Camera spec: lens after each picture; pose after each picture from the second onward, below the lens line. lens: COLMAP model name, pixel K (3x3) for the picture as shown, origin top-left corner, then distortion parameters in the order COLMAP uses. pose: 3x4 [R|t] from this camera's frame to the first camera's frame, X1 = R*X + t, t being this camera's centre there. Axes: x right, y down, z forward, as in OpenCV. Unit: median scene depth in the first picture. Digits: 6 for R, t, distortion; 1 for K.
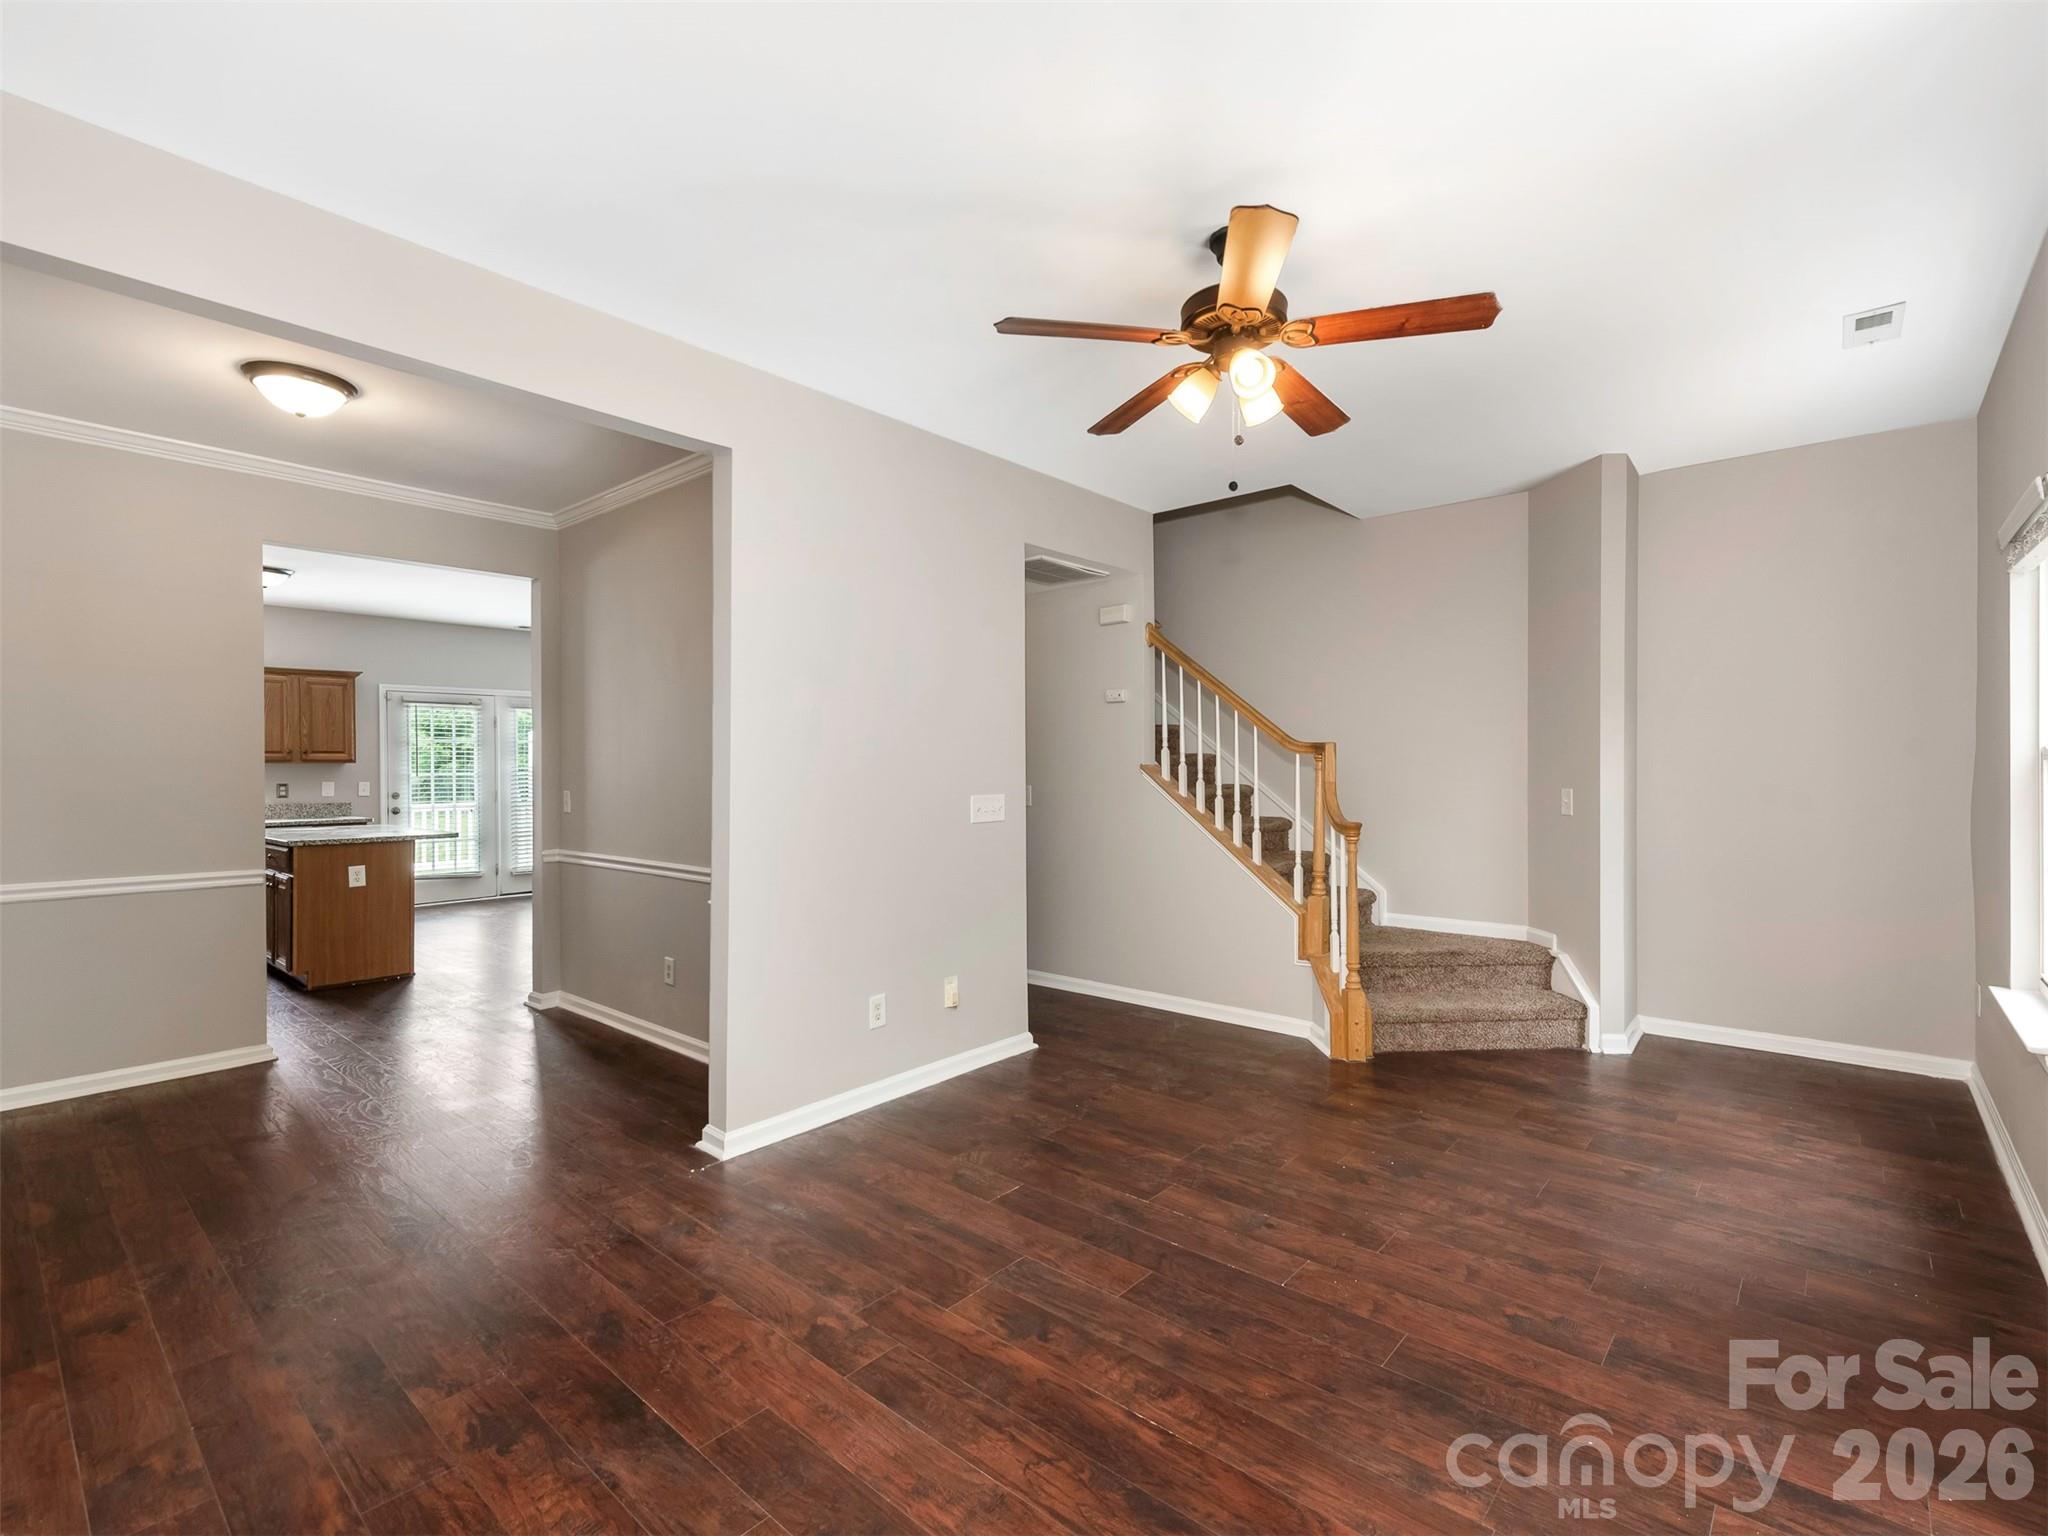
lens RADIAL K [[937.7, 0, 1024.0], [0, 937.7, 768.0], [0, 0, 1]] dist [0.008569, -0.000811]
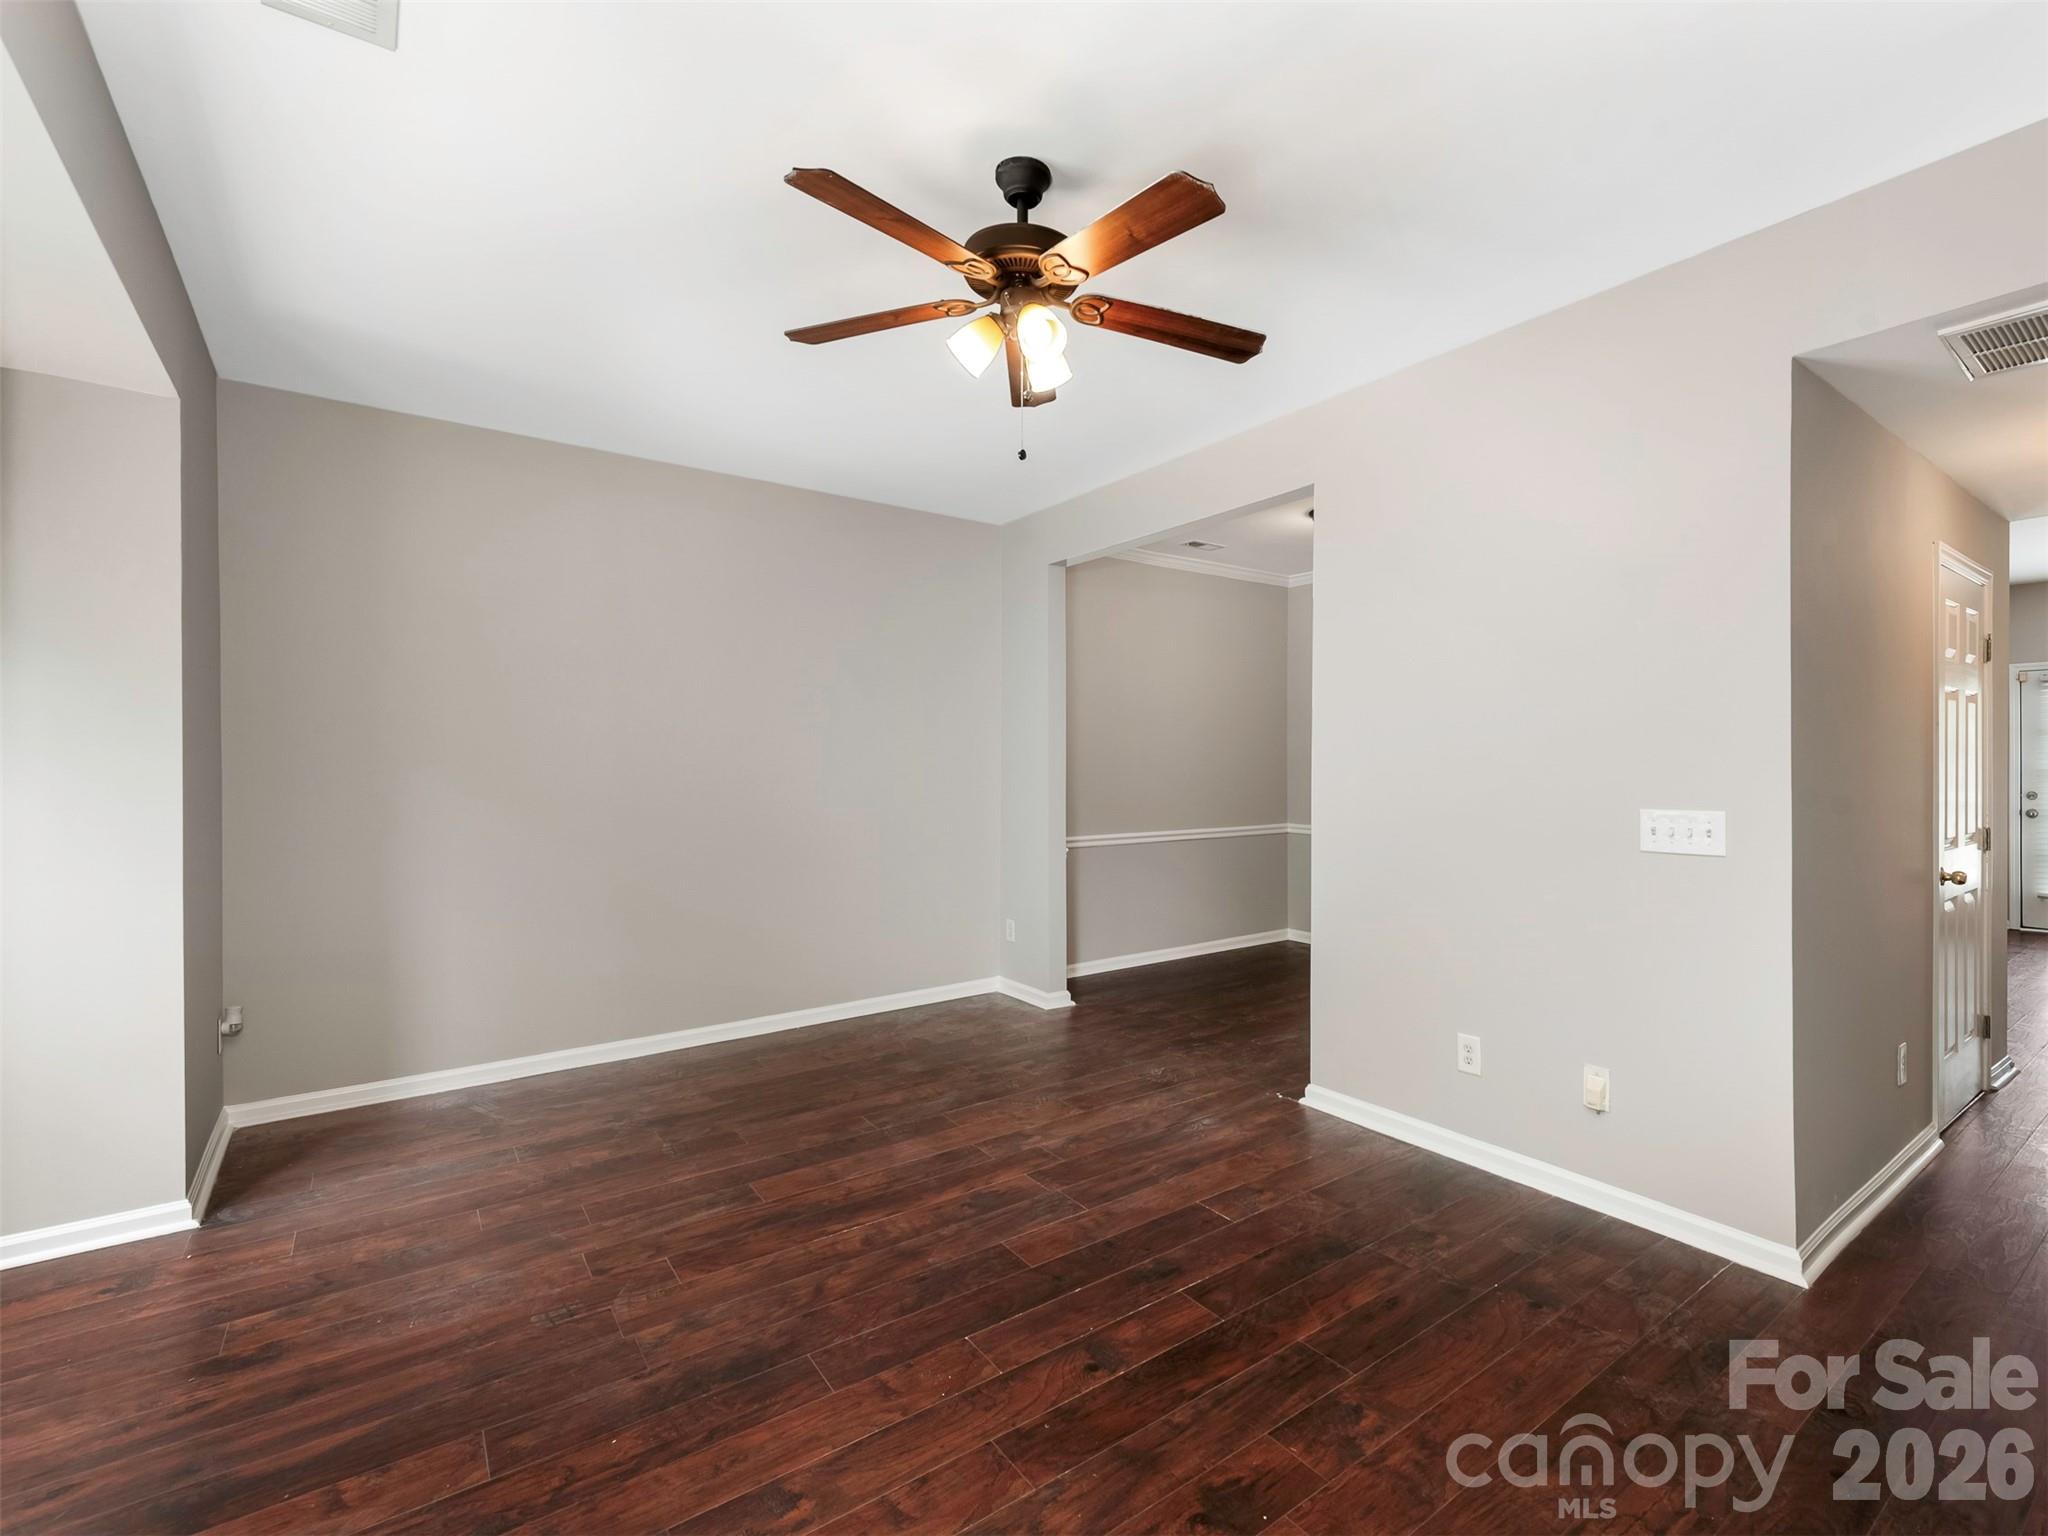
lens RADIAL K [[924.5, 0, 1099.1], [0, 924.5, 778.1], [0, 0, 1]] dist [0.015860, -0.000174]
pose [[-0.190919, 0.020231, -0.981397, 0.969726], [-0.000939, 0.999783, 0.020793, -0.006860], [0.981605, 0.004891, -0.190858, 1.121628]]
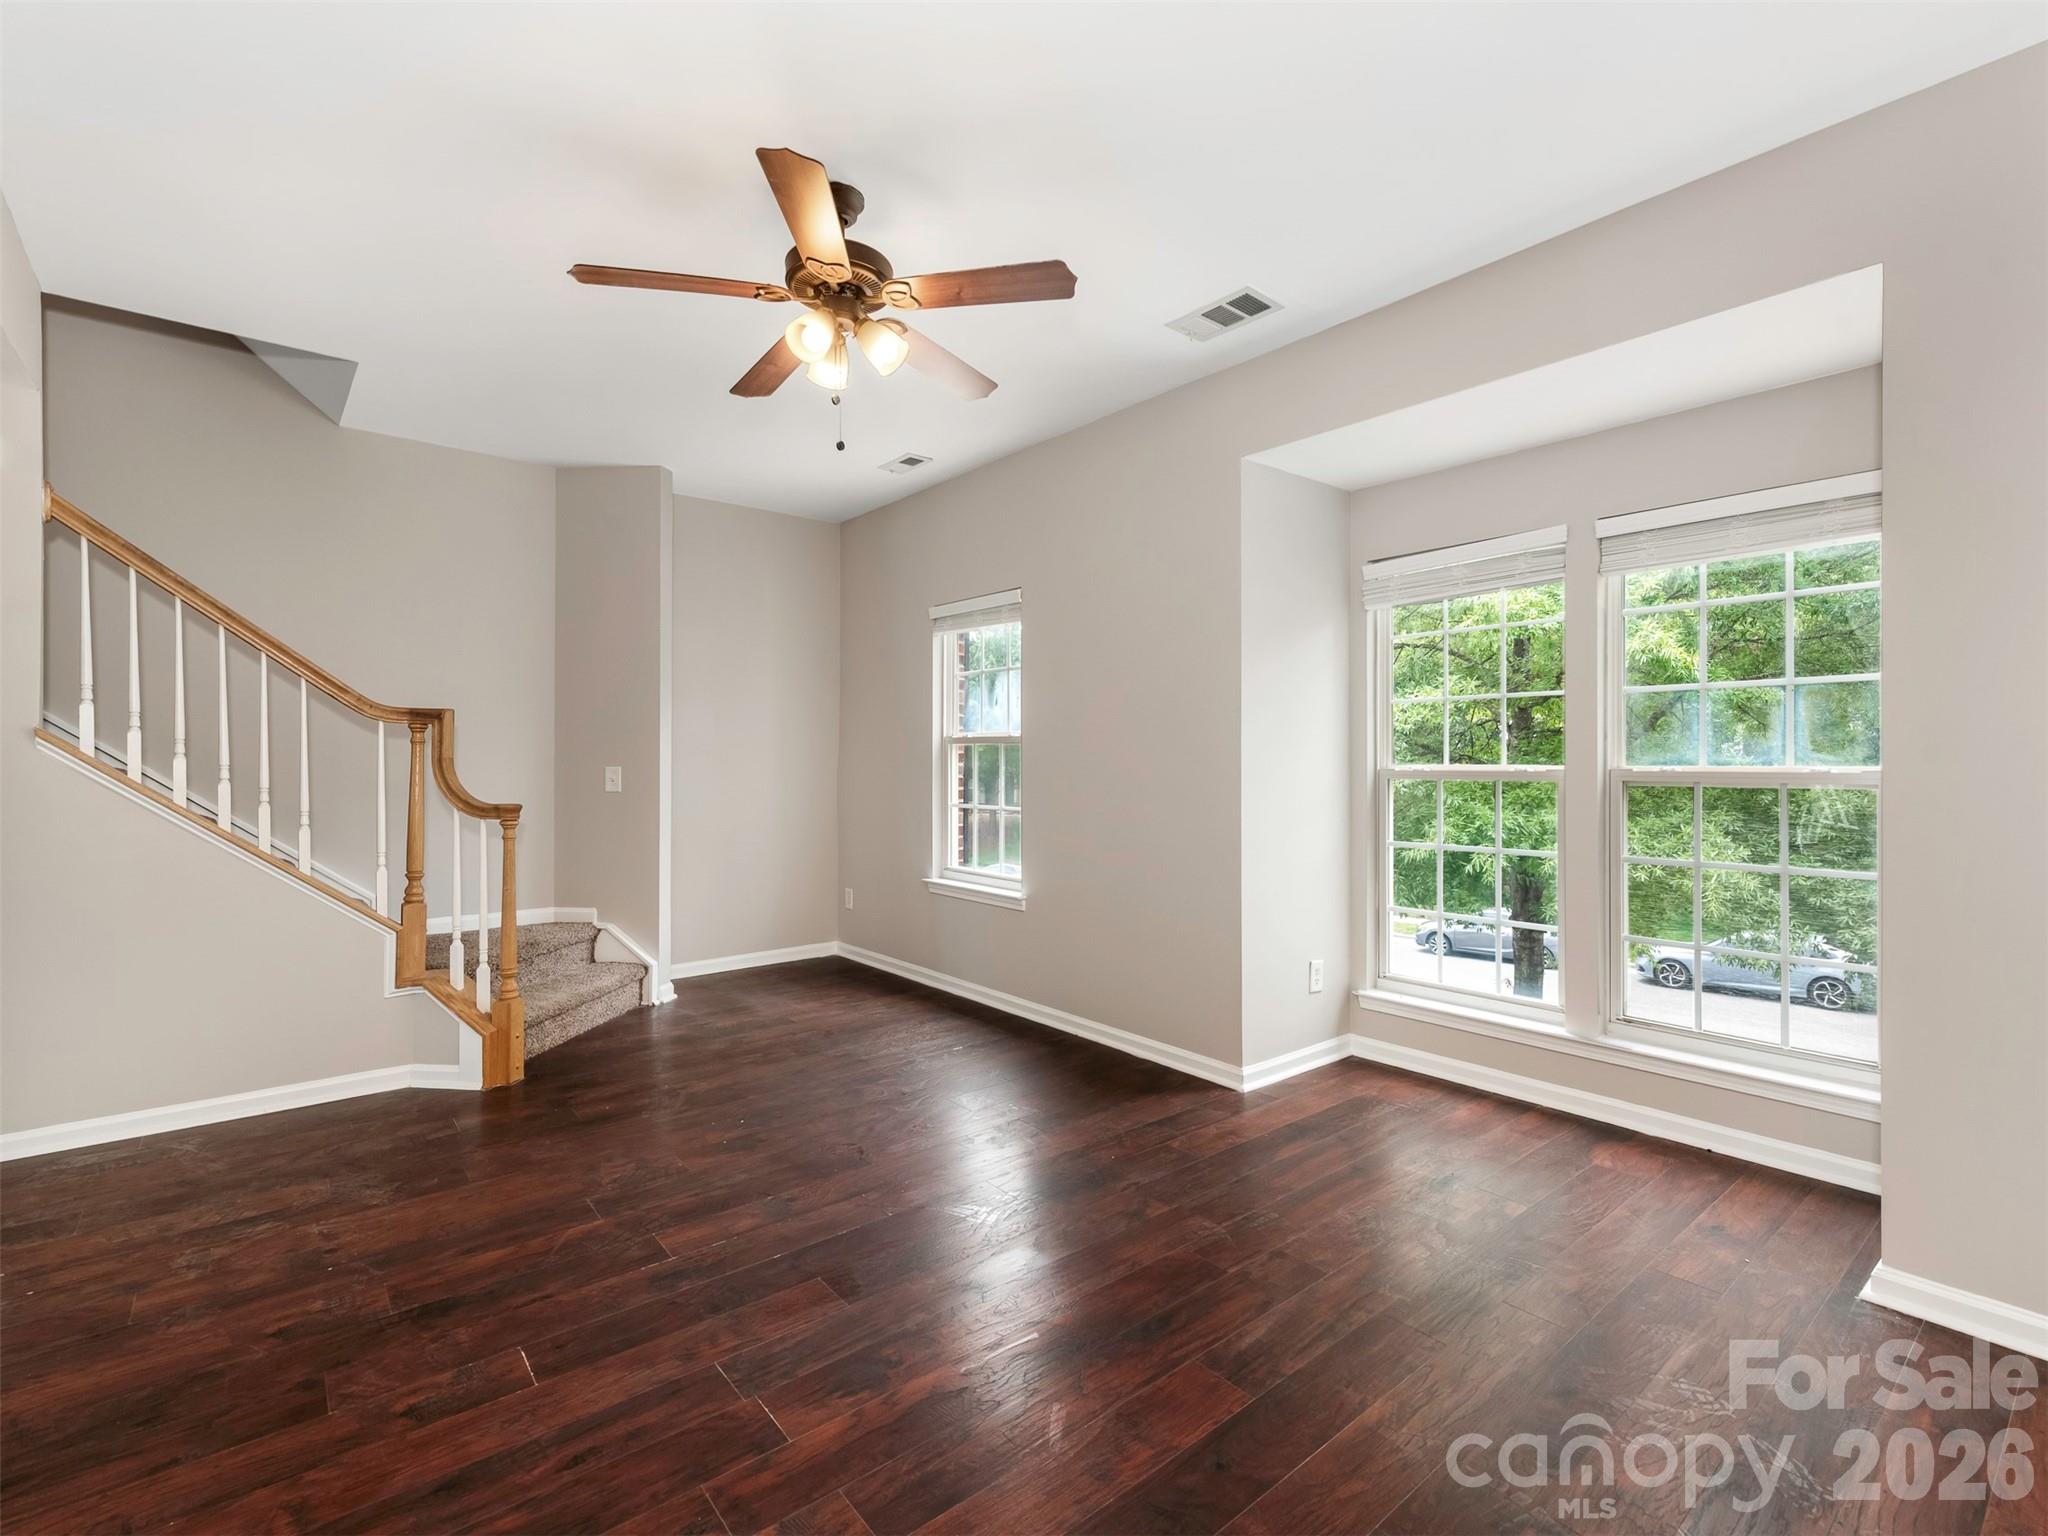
lens RADIAL K [[952.3, 0, 1071.9], [0, 952.3, 755.6], [0, 0, 1]] dist [0.006527, -0.000742]
pose [[0.136715, 0.010808, 0.990551, -0.669764], [0.001314, 0.999938, -0.011092, 0.036292], [-0.990610, 0.002818, 0.136692, 0.561336]]
